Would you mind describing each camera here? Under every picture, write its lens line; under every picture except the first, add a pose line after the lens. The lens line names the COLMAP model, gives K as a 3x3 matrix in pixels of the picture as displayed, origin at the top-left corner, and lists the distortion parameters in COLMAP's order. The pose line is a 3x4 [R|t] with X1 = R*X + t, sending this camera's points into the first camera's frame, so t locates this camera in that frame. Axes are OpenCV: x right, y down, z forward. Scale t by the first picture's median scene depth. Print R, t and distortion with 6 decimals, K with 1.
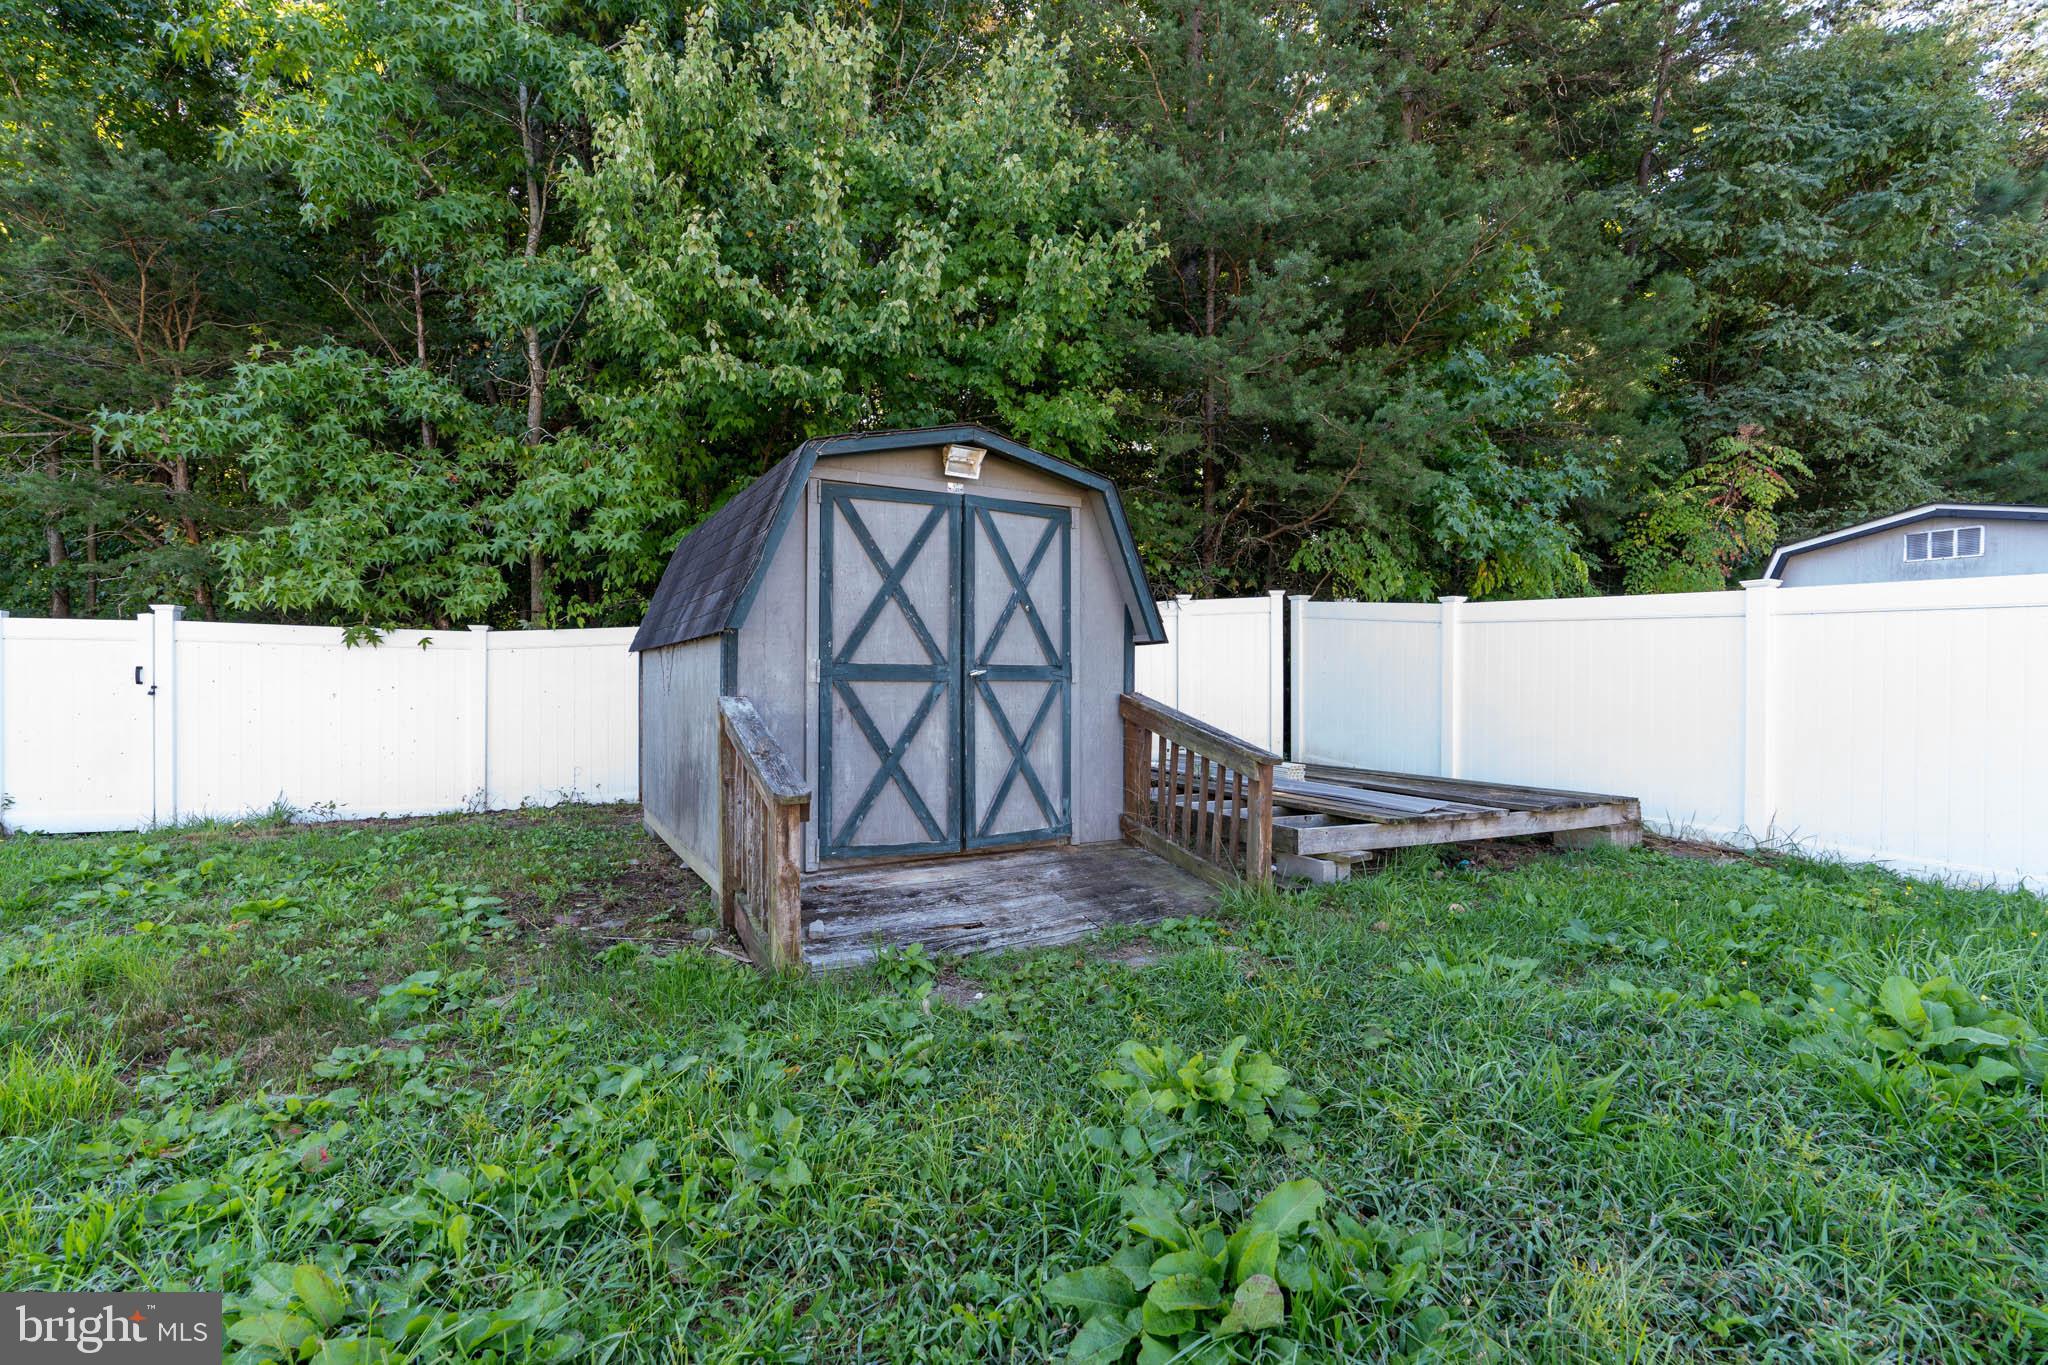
lens RADIAL K [[873.5, 0, 1021.3], [0, 873.5, 672.6], [0, 0, 1]] dist [-0.021029, 0.000032]
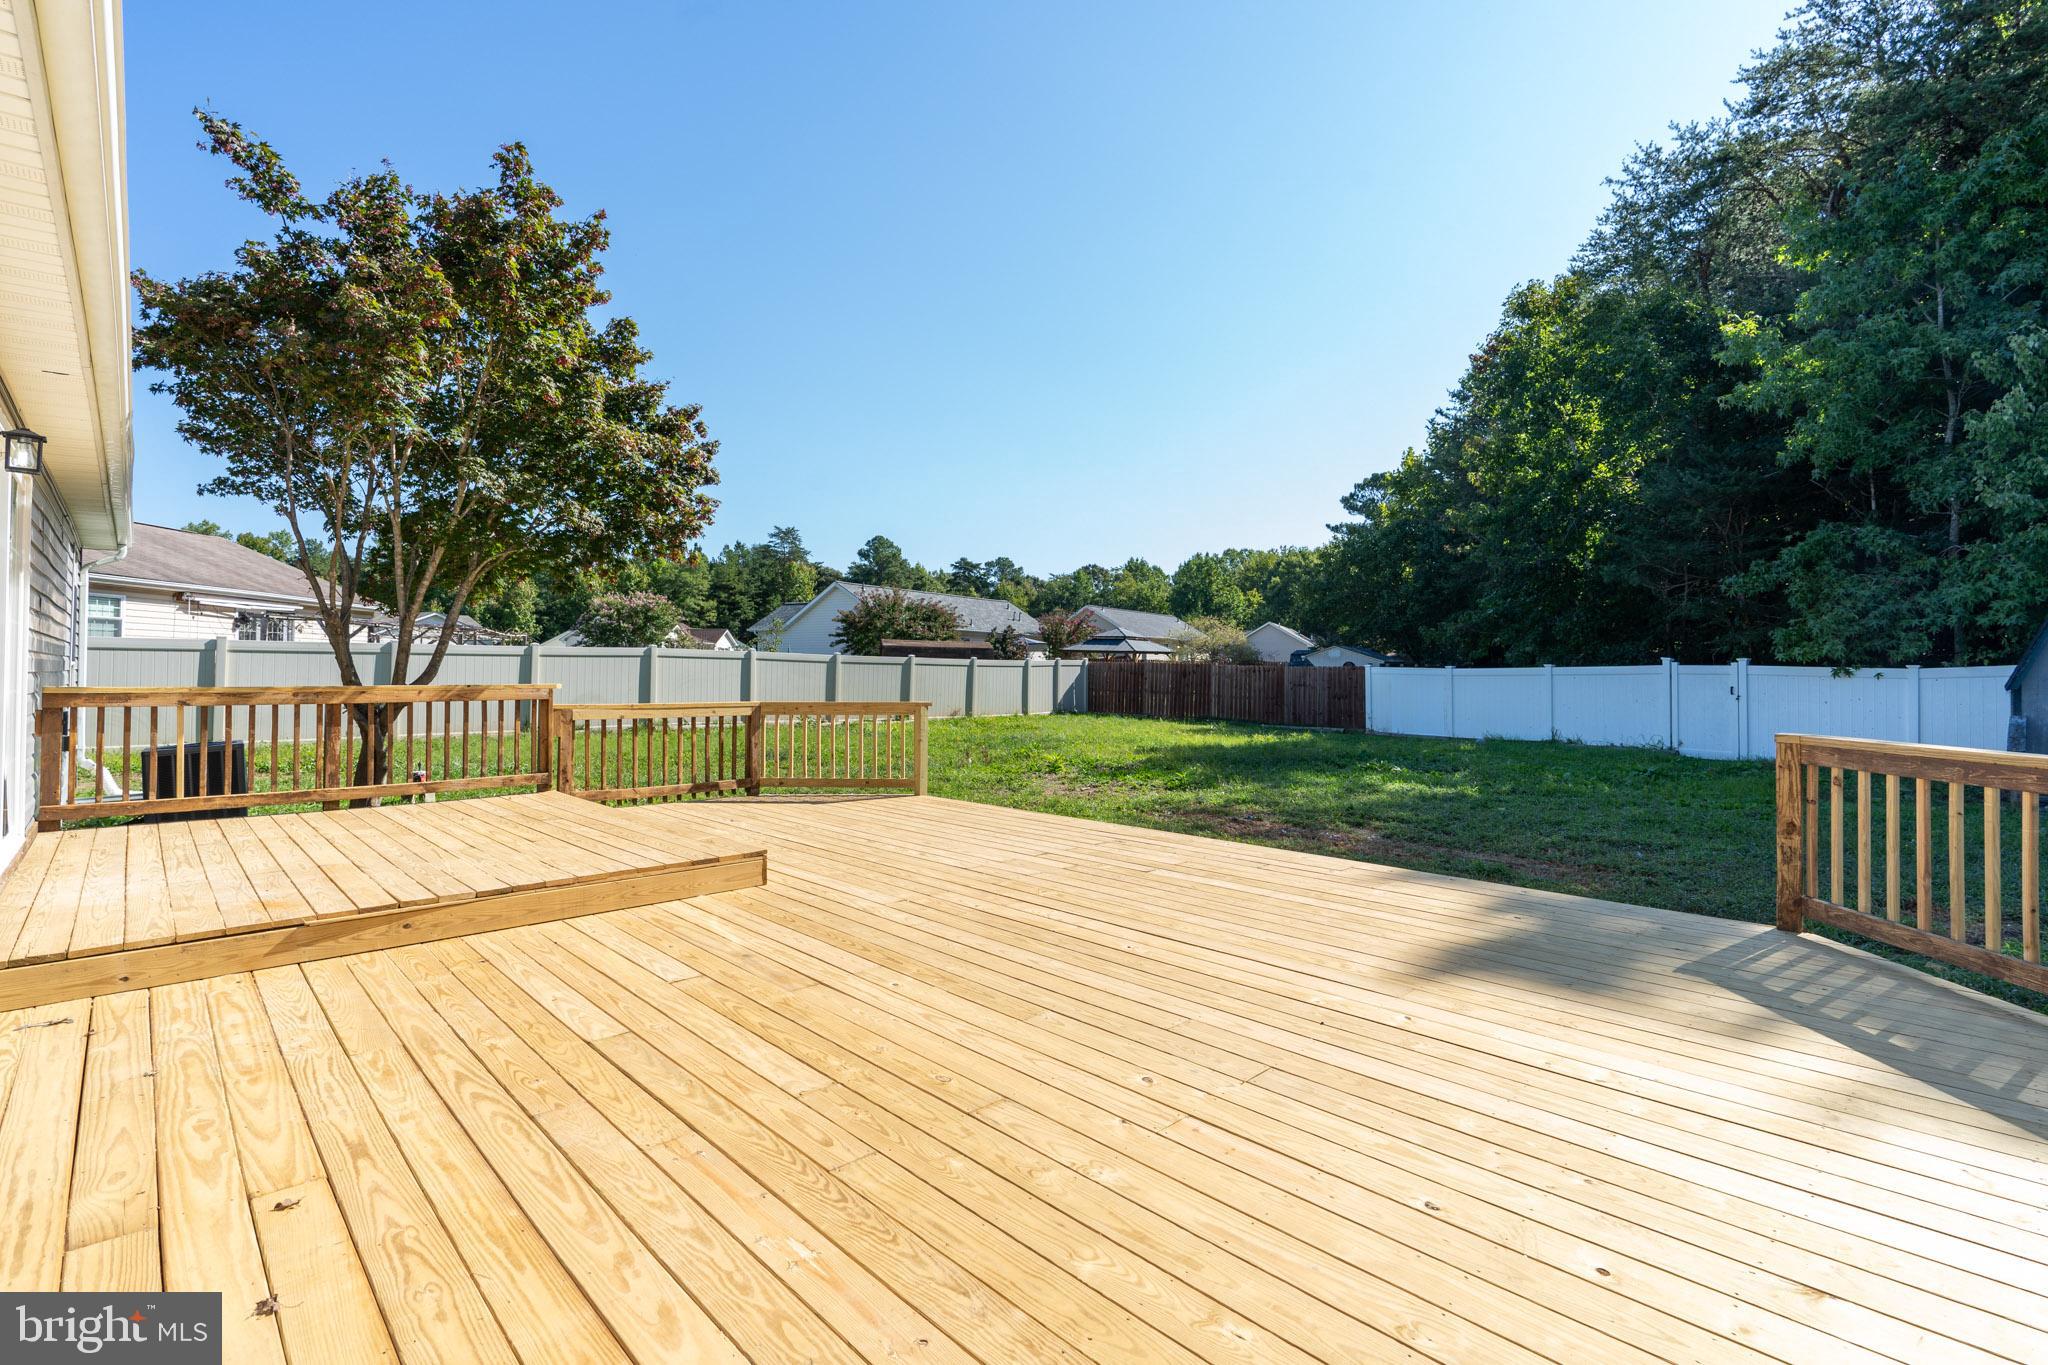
lens RADIAL K [[923.5, 0, 1025.0], [0, 923.5, 656.1], [0, 0, 1]] dist [0.001817, -0.008009]
pose [[0.244716, -0.002218, -0.969592, 0.788609], [-0.008184, 0.999957, -0.004353, -0.054233], [0.969560, 0.009000, 0.244688, -1.282053]]
